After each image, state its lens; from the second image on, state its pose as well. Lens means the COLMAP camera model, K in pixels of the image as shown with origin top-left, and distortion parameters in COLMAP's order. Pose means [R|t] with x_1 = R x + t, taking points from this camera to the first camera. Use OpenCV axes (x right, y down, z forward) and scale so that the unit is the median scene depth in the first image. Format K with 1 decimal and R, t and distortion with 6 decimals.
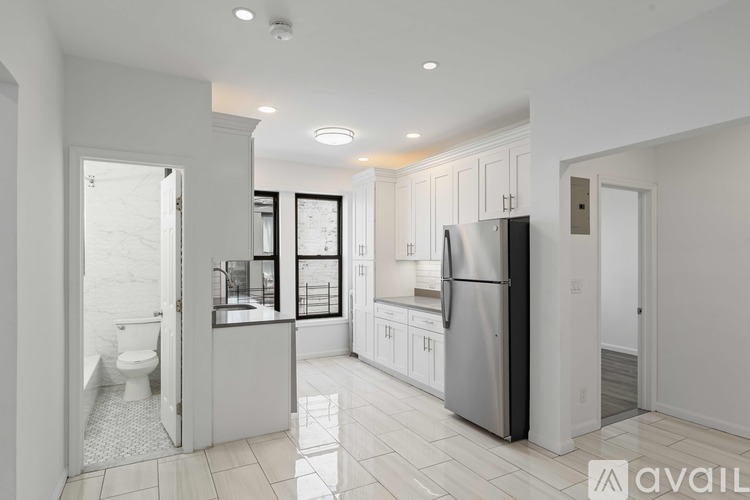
lens RADIAL K [[408.7, 0, 391.0], [0, 408.7, 251.5], [0, 0, 1]] dist [-0.021359, -0.004014]
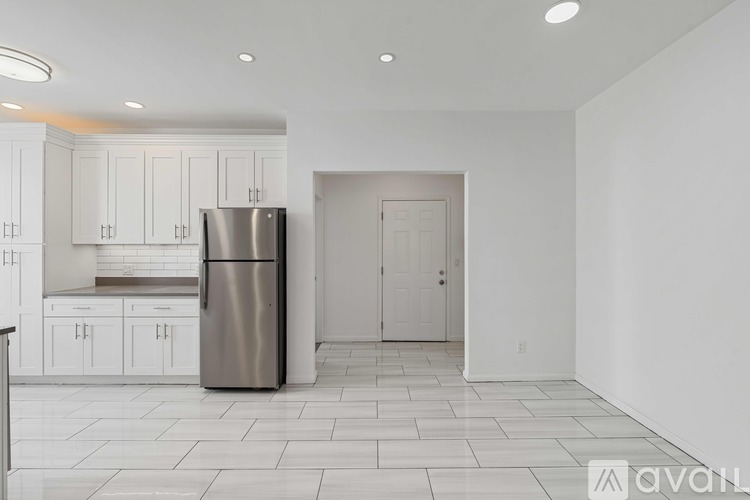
lens RADIAL K [[327.6, 0, 377.4], [0, 327.6, 246.7], [0, 0, 1]] dist [-0.012611, 0.000545]
pose [[0.496089, -0.000460, 0.868272, -0.308525], [-0.013119, 0.999882, 0.008025, 0.015623], [-0.868173, -0.015371, 0.496024, 0.182694]]
